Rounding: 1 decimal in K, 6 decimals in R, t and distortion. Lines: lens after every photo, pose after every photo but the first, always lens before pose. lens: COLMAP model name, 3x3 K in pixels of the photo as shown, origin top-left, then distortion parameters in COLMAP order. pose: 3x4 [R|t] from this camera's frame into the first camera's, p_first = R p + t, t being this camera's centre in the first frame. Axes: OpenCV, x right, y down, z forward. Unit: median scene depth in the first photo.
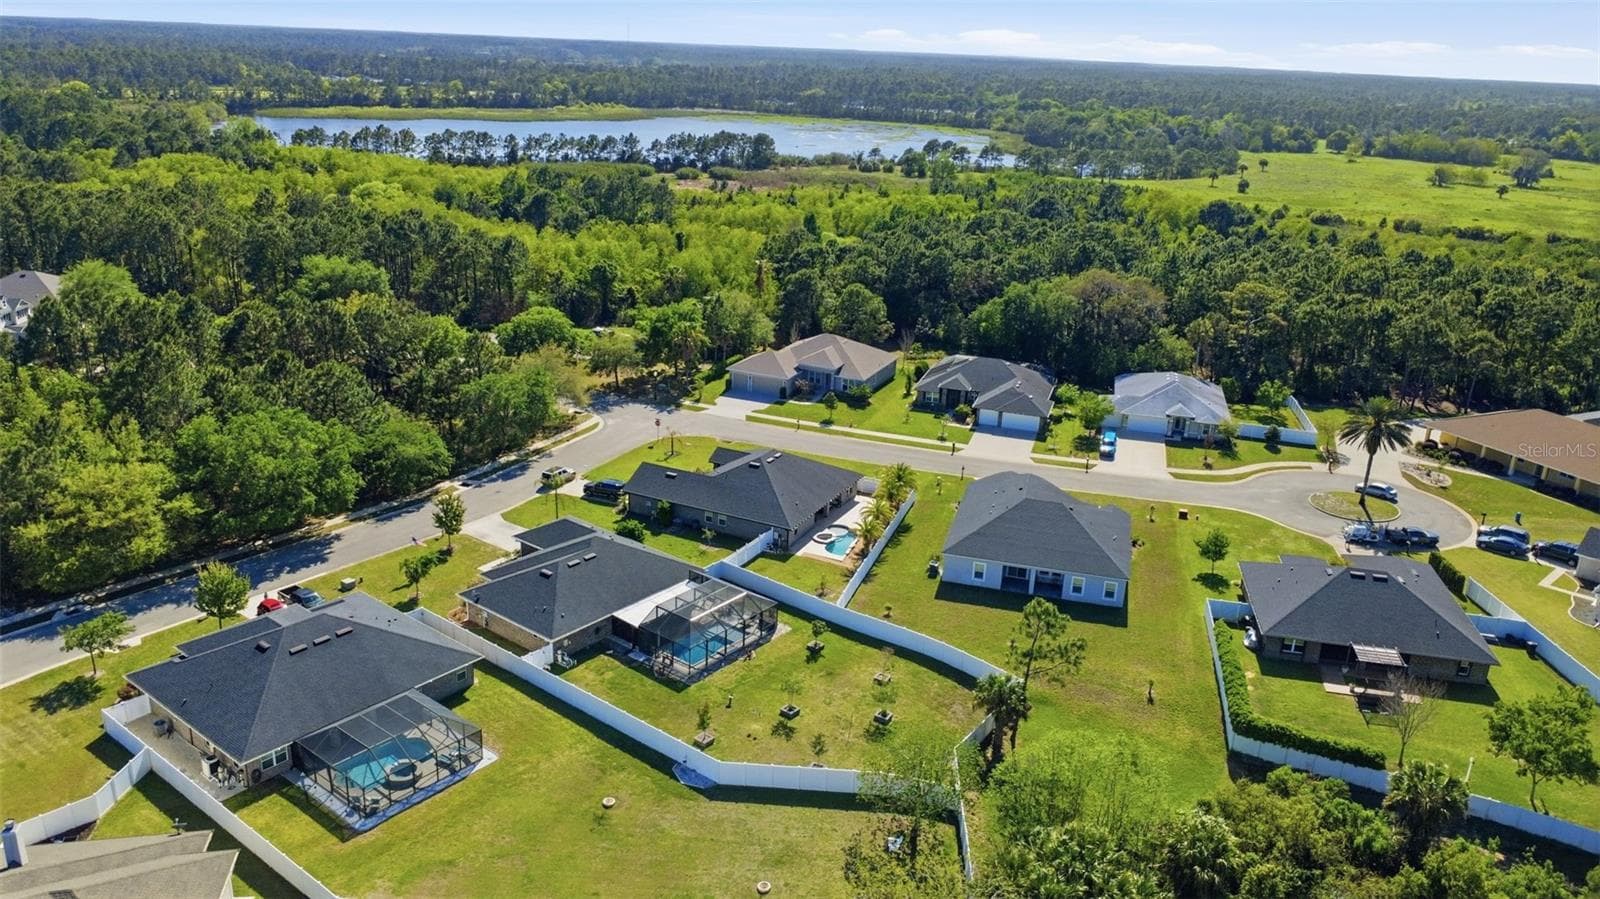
lens RADIAL K [[1175.4, 0, 800.0], [0, 1175.4, 449.5], [0, 0, 1]] dist [-0.001875, 0.003074]
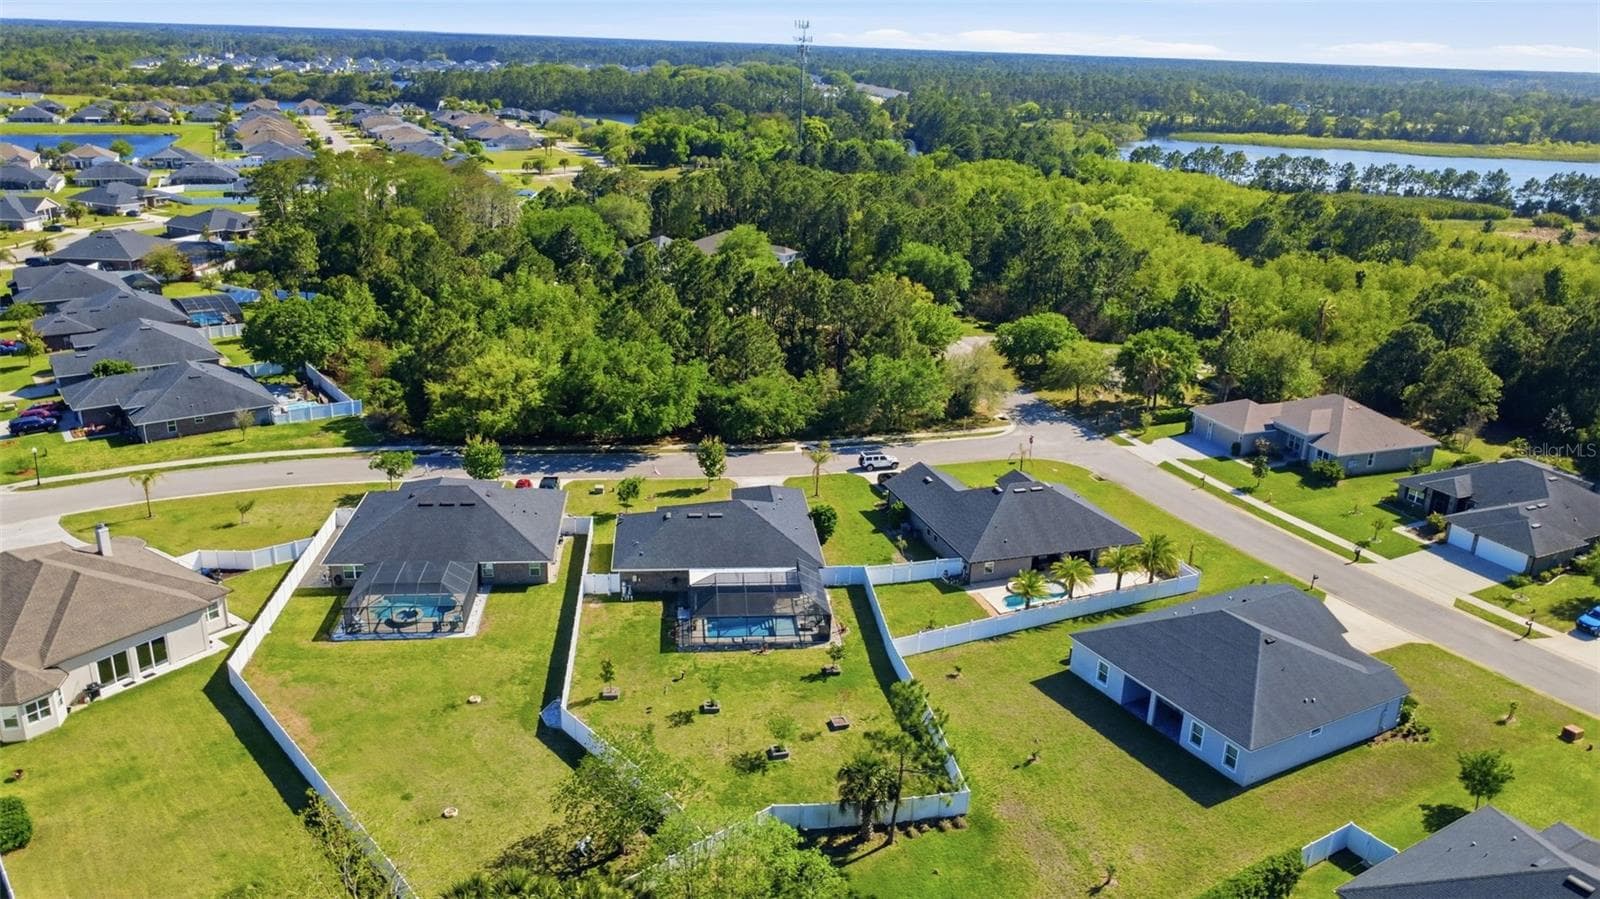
lens RADIAL K [[1175.4, 0, 800.0], [0, 1175.4, 449.5], [0, 0, 1]] dist [-0.001875, 0.003074]
pose [[0.698944, 0.217578, -0.681276, 0.129198], [-0.236241, 0.969367, 0.067218, -0.011720], [0.675031, 0.113964, 0.728934, 0.068094]]
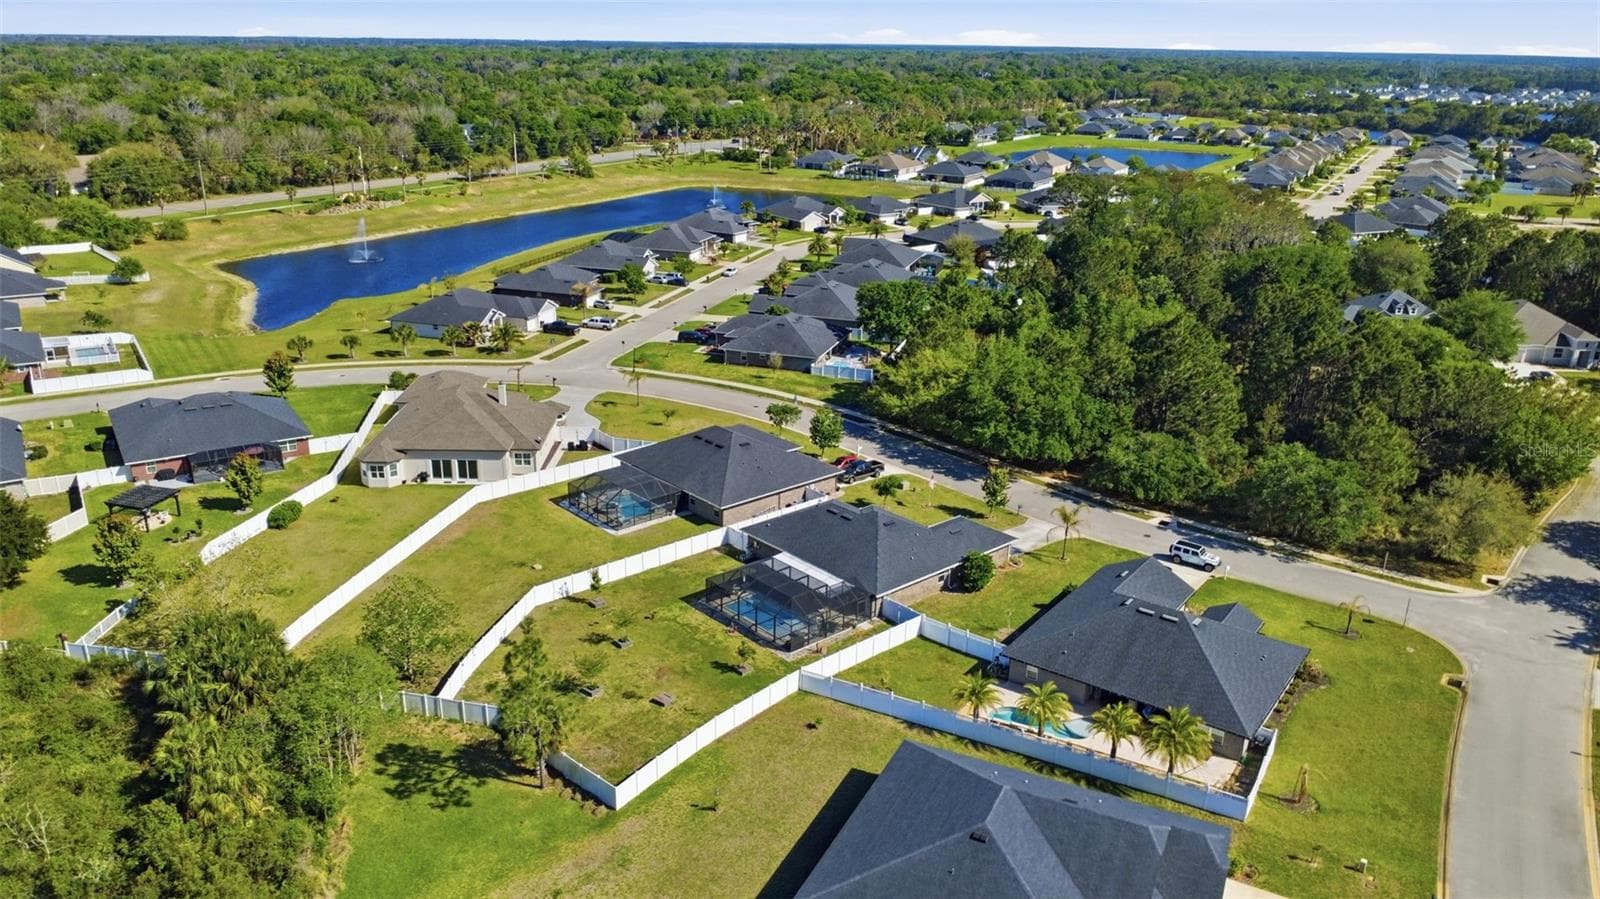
lens RADIAL K [[1175.4, 0, 800.0], [0, 1175.4, 449.5], [0, 0, 1]] dist [-0.001875, 0.003074]
pose [[-0.174896, 0.283755, -0.942812, 0.184132], [-0.345987, 0.878789, 0.328668, -0.067033], [0.921794, 0.383683, -0.055521, 0.229475]]
